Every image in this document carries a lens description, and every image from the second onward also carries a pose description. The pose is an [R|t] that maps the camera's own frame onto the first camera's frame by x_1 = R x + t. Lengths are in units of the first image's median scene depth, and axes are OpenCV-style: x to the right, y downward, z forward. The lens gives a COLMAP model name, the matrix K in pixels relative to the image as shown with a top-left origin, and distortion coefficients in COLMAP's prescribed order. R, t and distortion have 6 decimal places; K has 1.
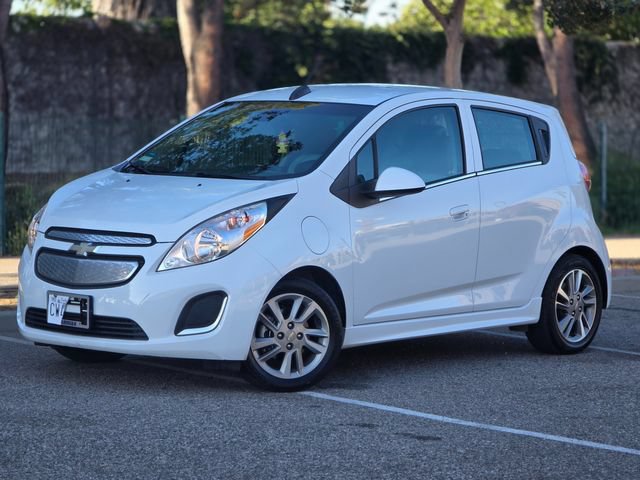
lens RADIAL K [[2173.7, 0, 319.5], [0, 2173.7, 242.5], [0, 0, 1]] dist [0.179534, 0.000000]
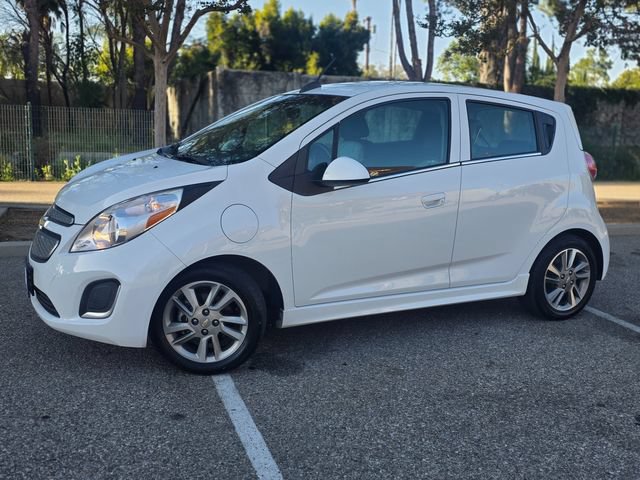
lens RADIAL K [[668.2, 0, 320.0], [0, 668.2, 236.9], [0, 0, 1]] dist [0.068014, 0.000000]
pose [[0.927635, 0.081163, -0.364563, 0.140449], [-0.040494, 0.992204, 0.117858, -0.033815], [0.371286, -0.094567, 0.923690, 0.706360]]
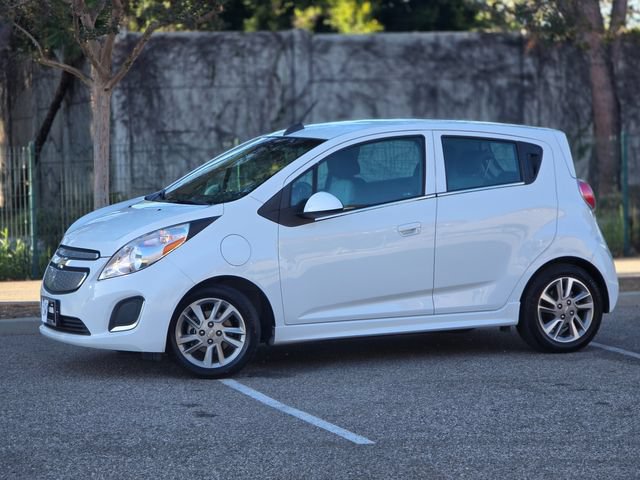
lens RADIAL K [[2173.7, 0, 320.3], [0, 2173.7, 239.3], [0, 0, 1]] dist [0.179534, 0.000000]
pose [[0.914610, -0.008315, -0.404252, 0.513743], [0.006867, 0.999964, -0.005033, -0.002835], [0.404279, 0.001827, 0.914634, -0.084859]]
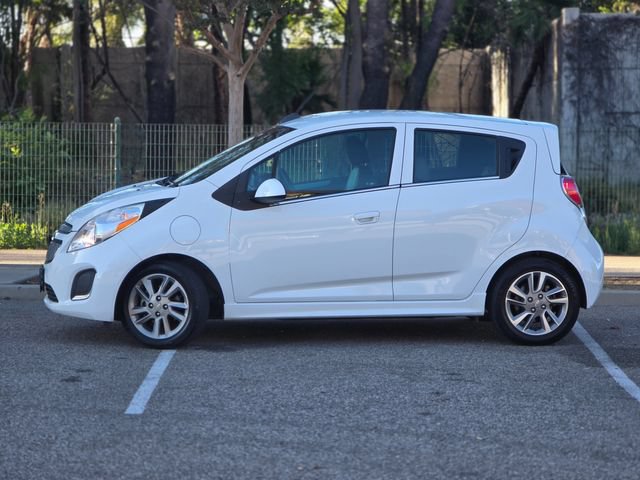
lens RADIAL K [[2173.7, 0, 319.4], [0, 2173.7, 239.7], [0, 0, 1]] dist [0.179534, 0.000000]
pose [[0.745597, 0.034714, -0.665492, 0.890436], [-0.036086, 0.999280, 0.011695, -0.015234], [0.665419, 0.015296, 0.746313, 0.084478]]
